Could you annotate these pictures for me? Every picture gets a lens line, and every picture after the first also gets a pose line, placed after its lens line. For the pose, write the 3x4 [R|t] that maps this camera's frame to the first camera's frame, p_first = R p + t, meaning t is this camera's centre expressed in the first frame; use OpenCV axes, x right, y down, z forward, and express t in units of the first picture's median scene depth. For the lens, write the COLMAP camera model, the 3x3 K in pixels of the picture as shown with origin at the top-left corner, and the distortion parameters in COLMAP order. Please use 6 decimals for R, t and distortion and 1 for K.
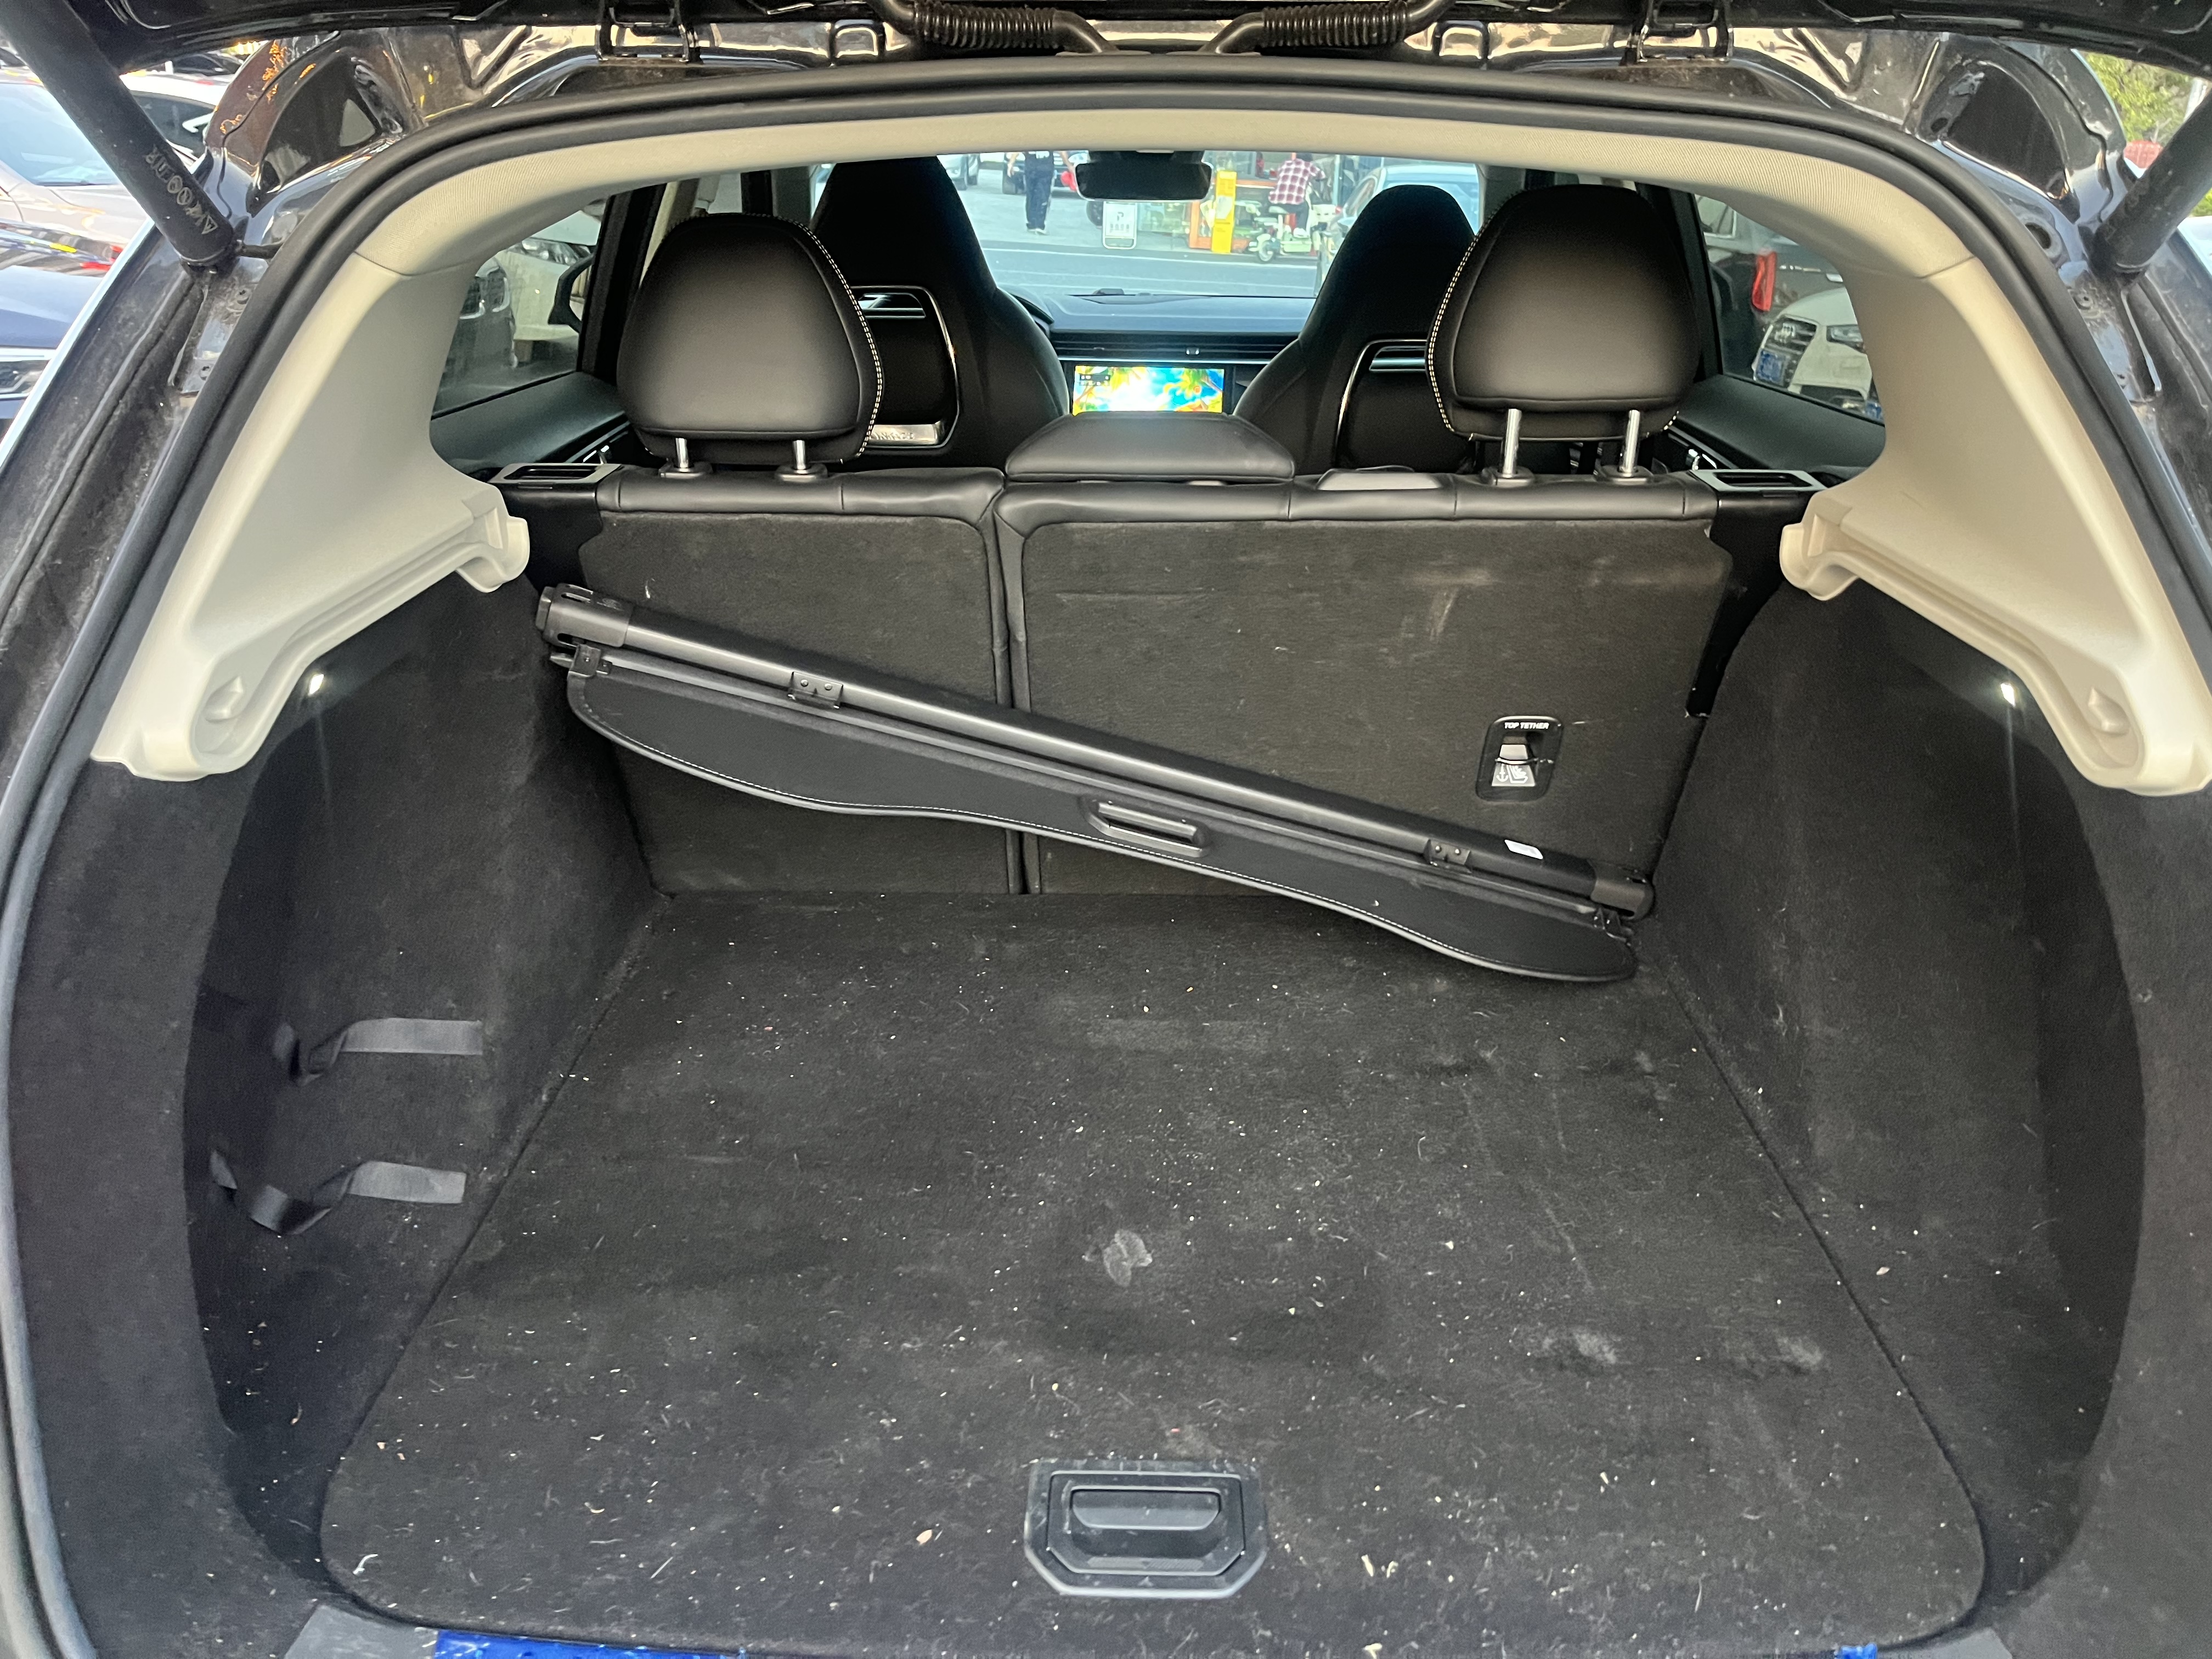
lens RADIAL K [[1686.9, 0, 1115.5], [0, 1686.9, 822.4], [0, 0, 1]] dist [0.044717, -0.001813]
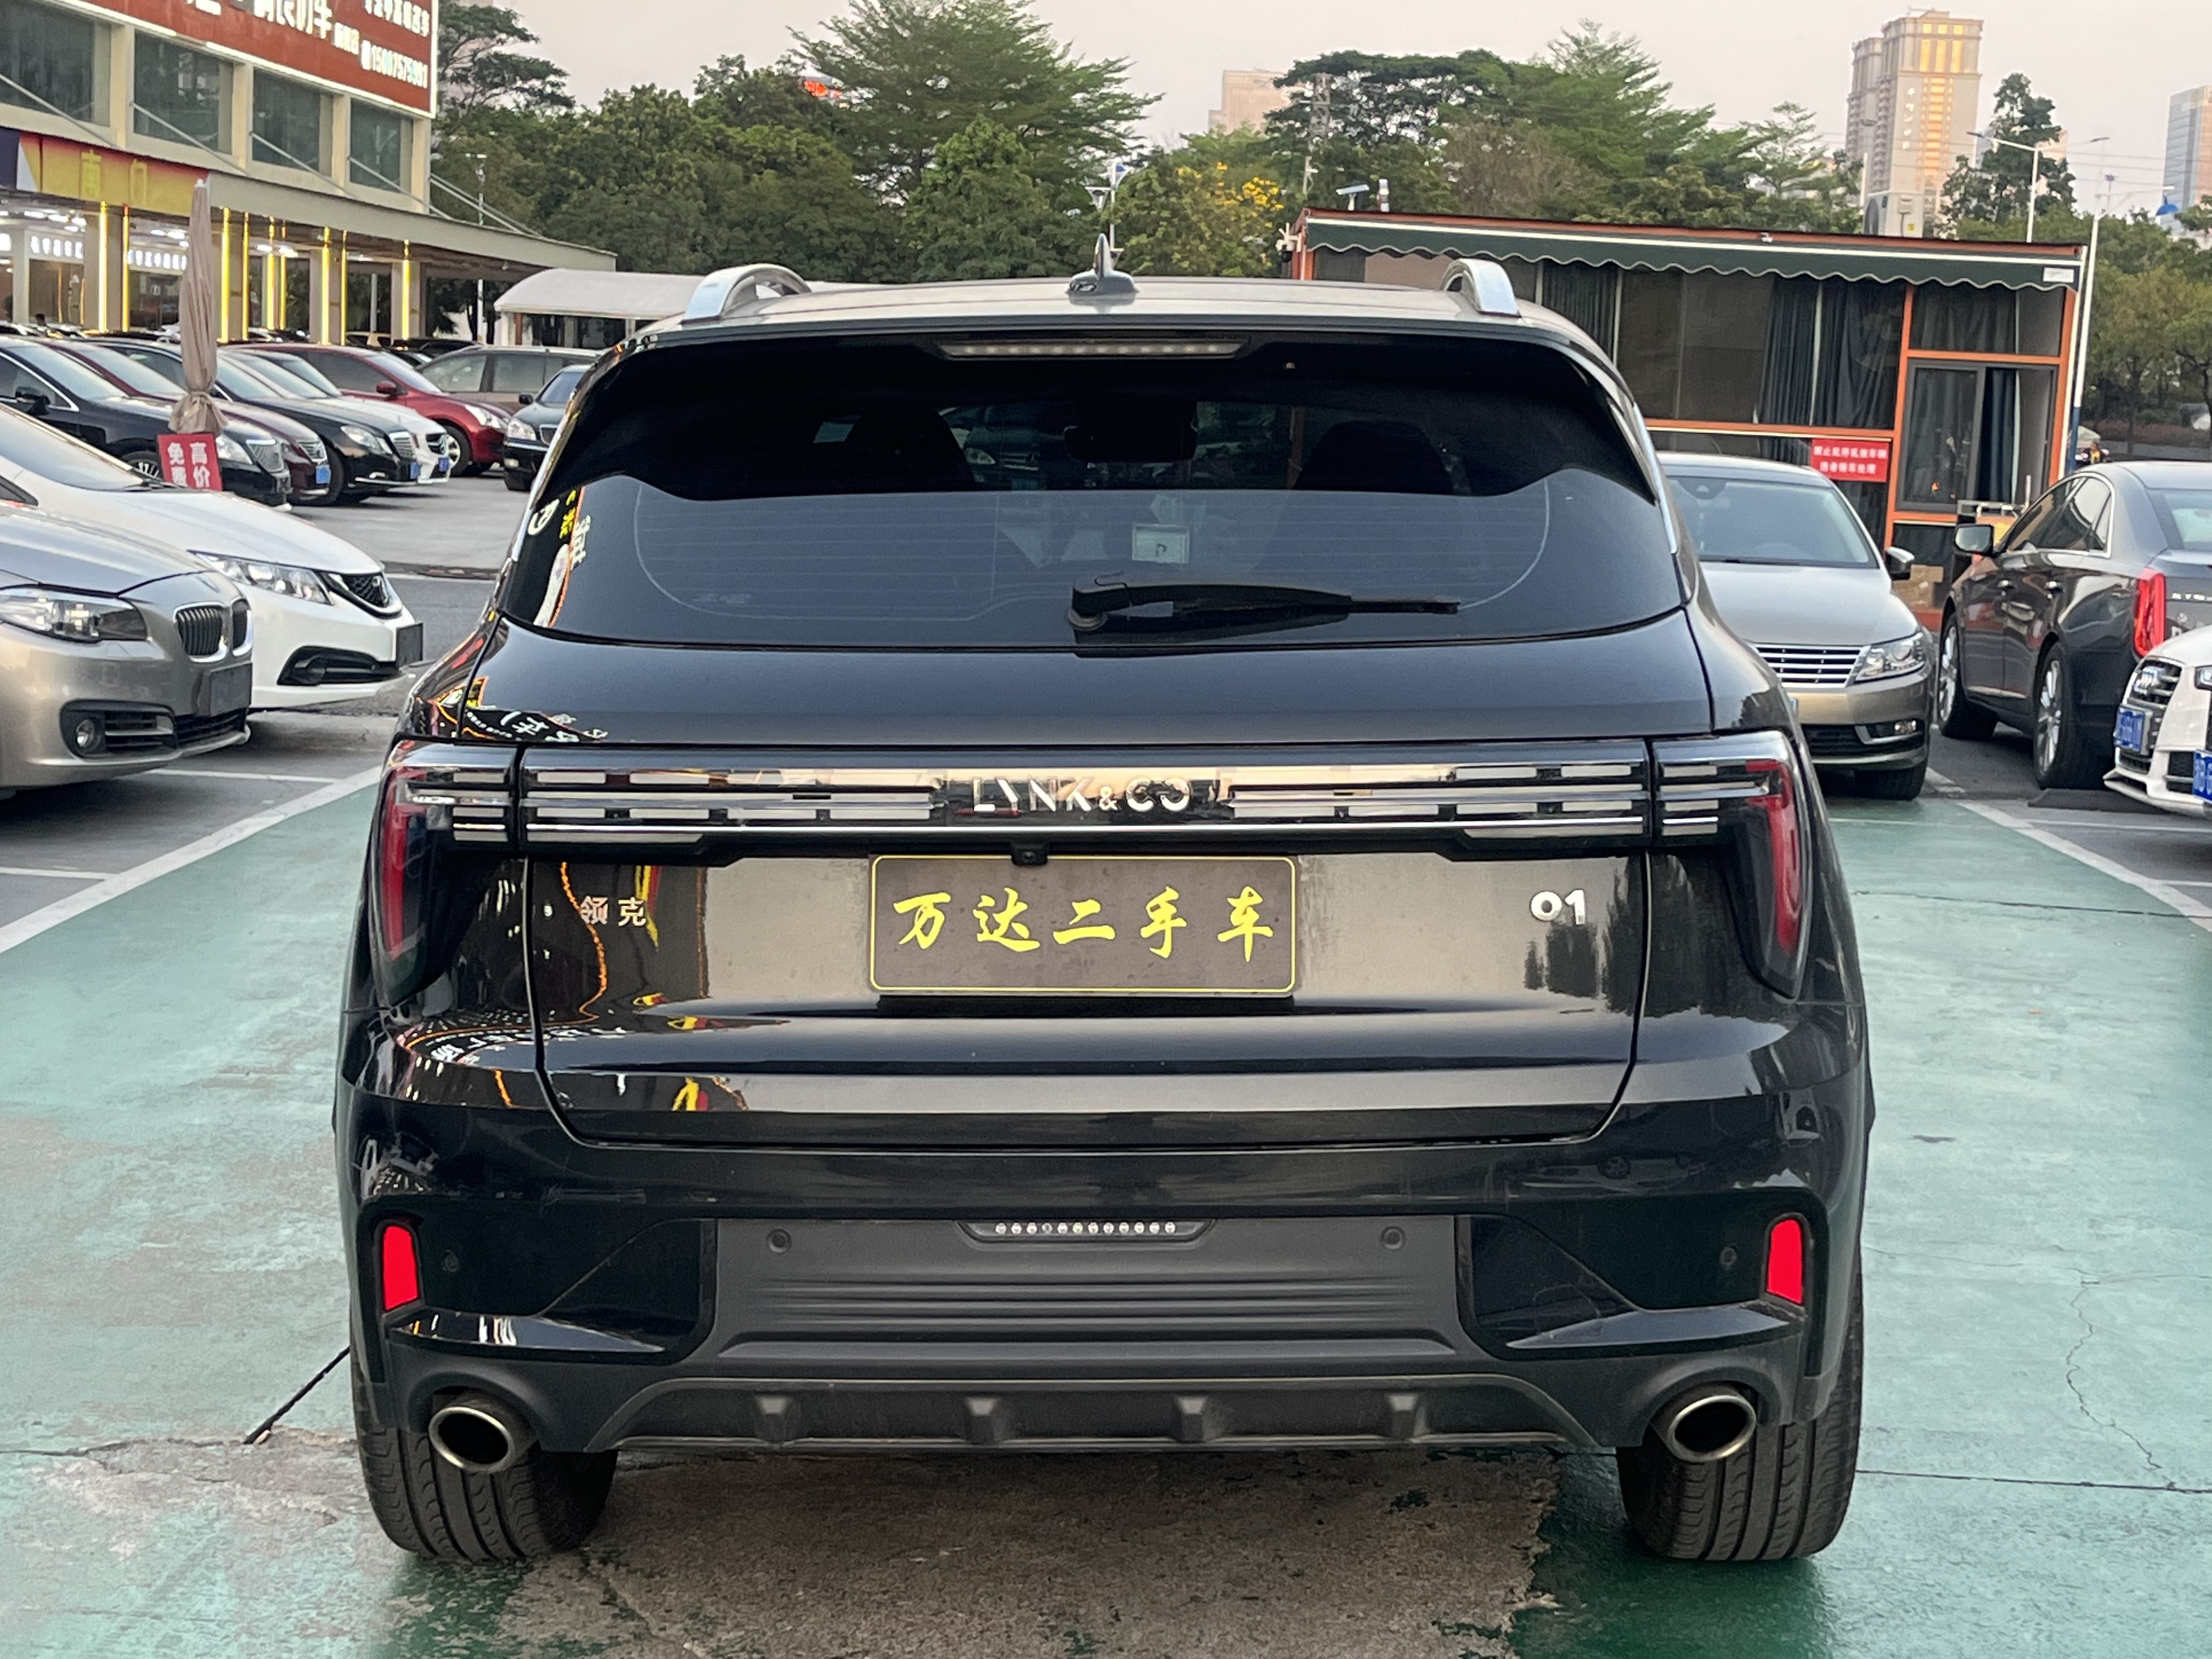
lens RADIAL K [[3486.1, 0, 1173.6], [0, 3486.1, 873.4], [0, 0, 1]] dist [0.215373, -0.851148]
pose [[0.999957, -0.009185, 0.001089, 0.012126], [0.009162, 0.967535, -0.252570, 0.123425], [0.001267, 0.252569, 0.967578, -0.296803]]
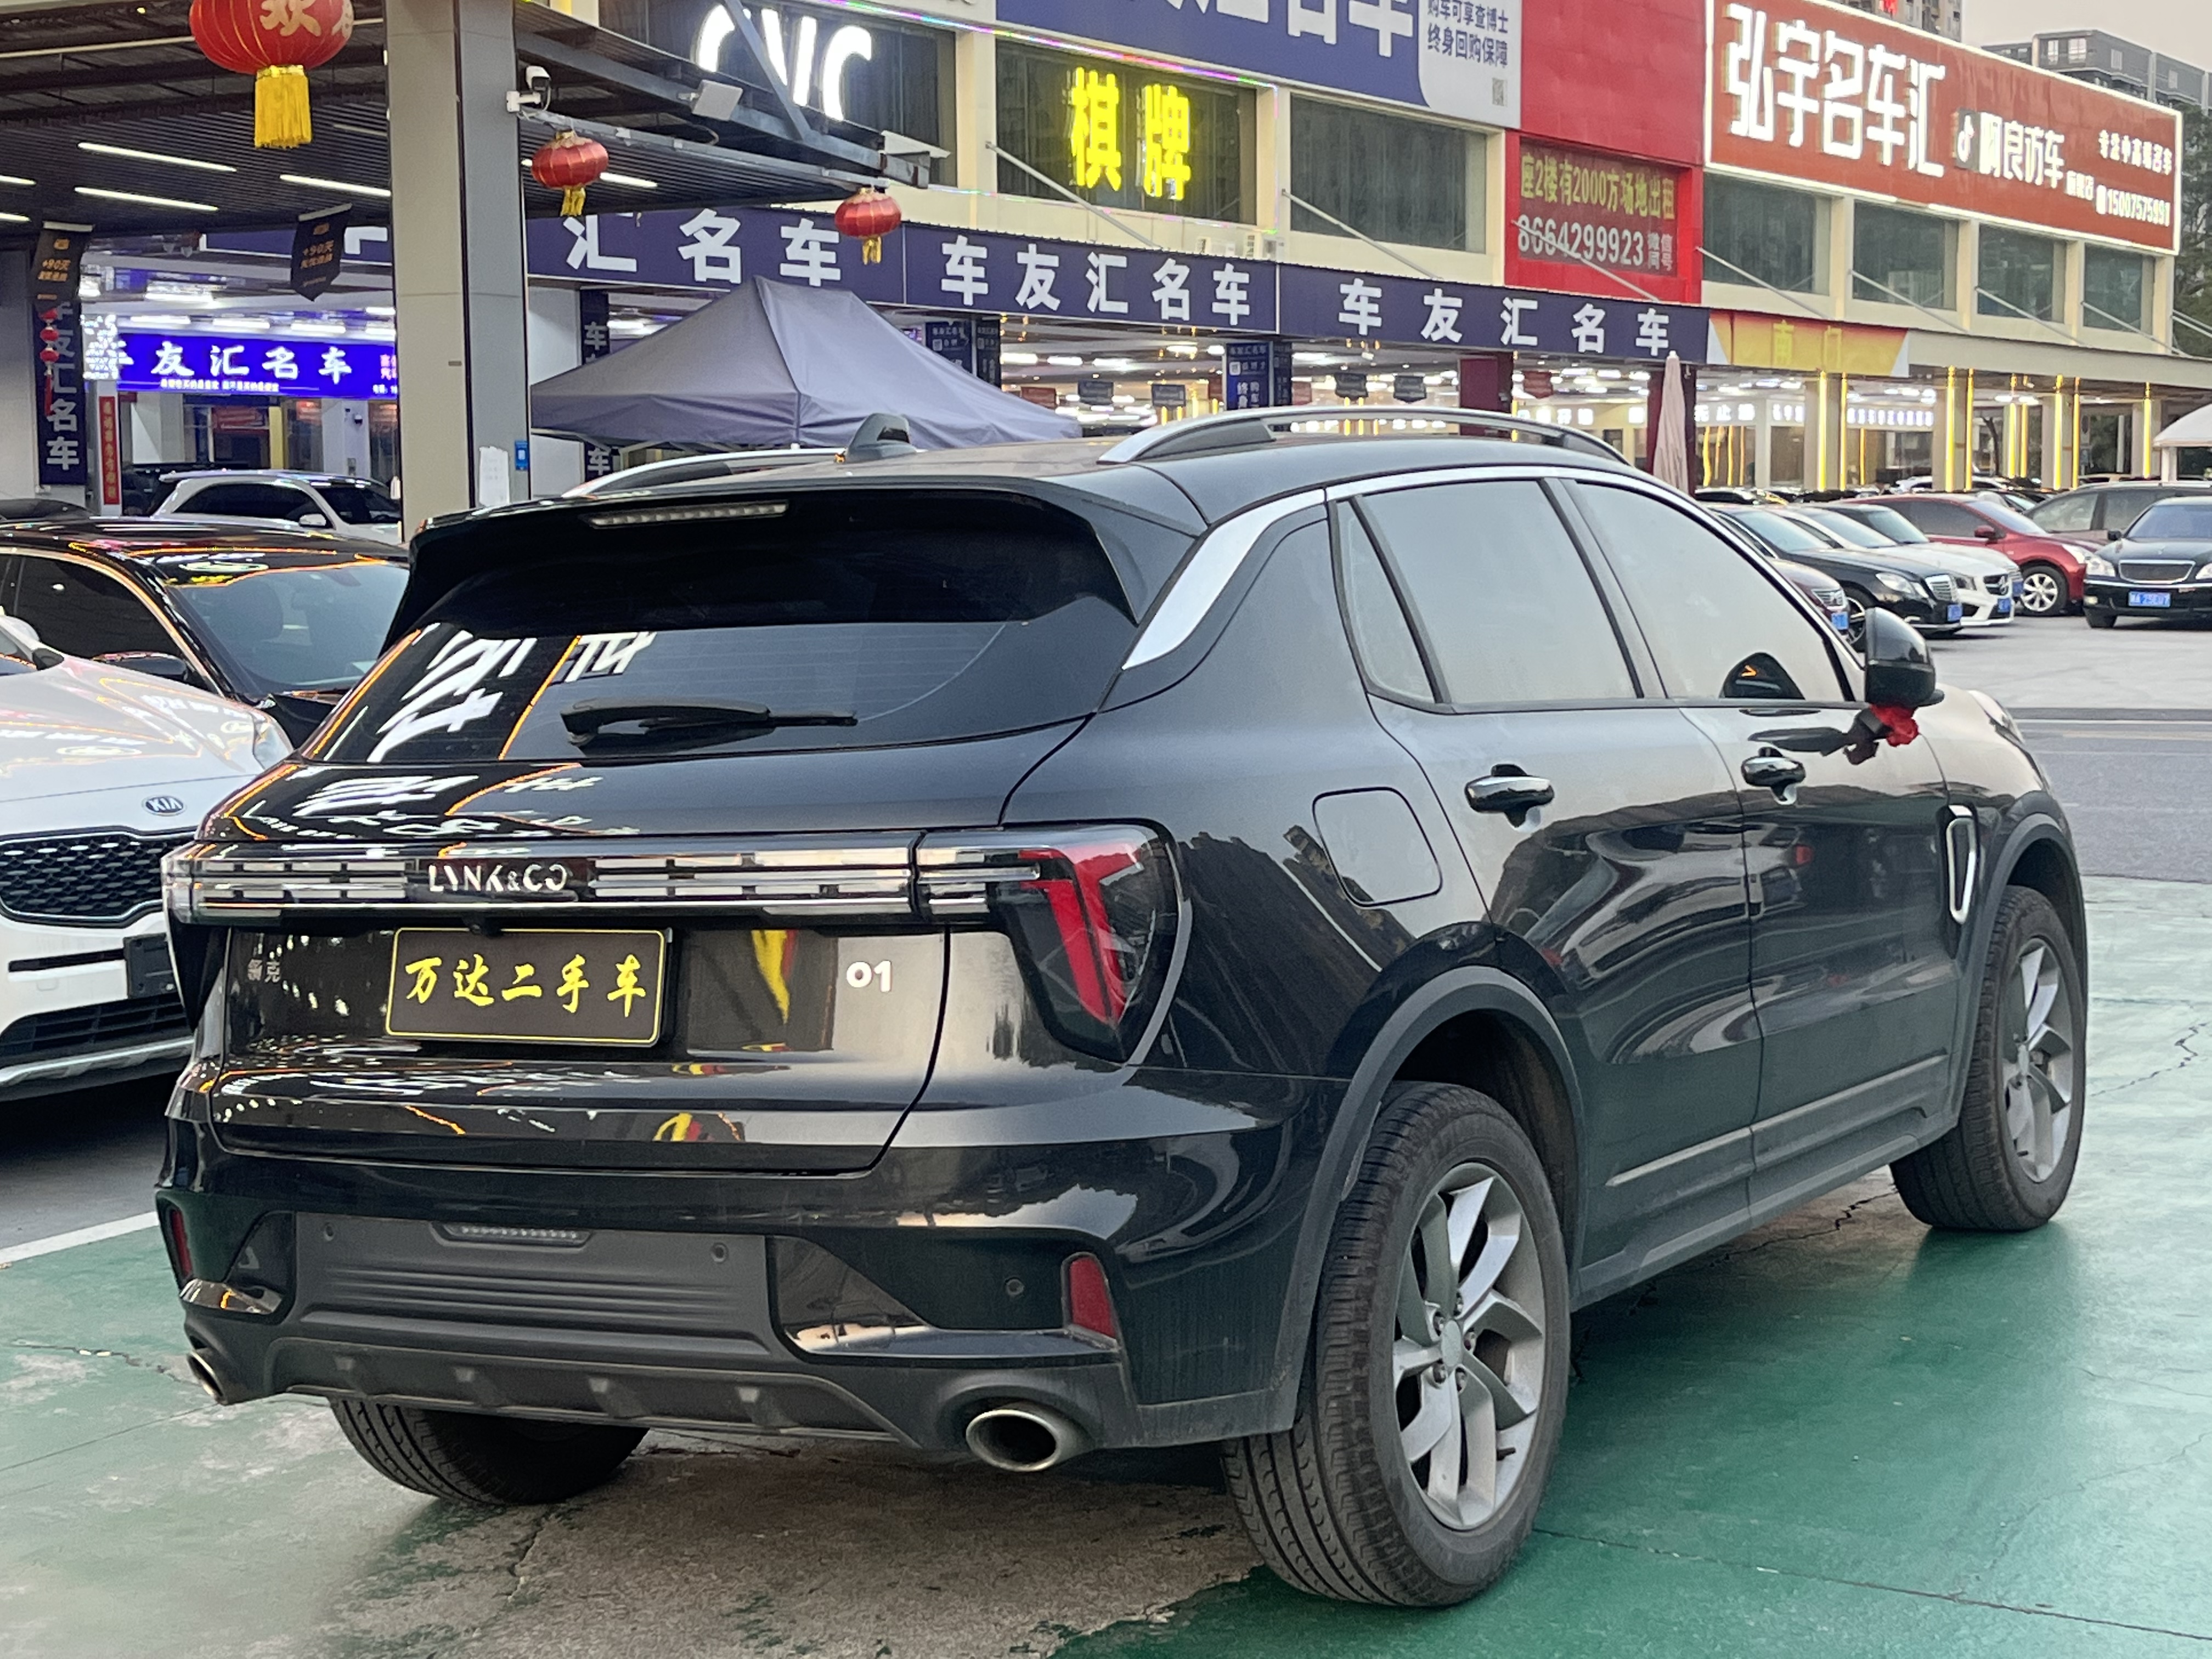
lens RADIAL K [[3494.7, 0, 1114.4], [0, 3494.7, 882.9], [0, 0, 1]] dist [0.168914, -0.694200]
pose [[0.866048, -0.010393, -0.499853, 0.305816], [-0.135989, 0.957192, -0.255519, 0.128861], [0.481111, 0.289266, 0.827561, -0.281901]]
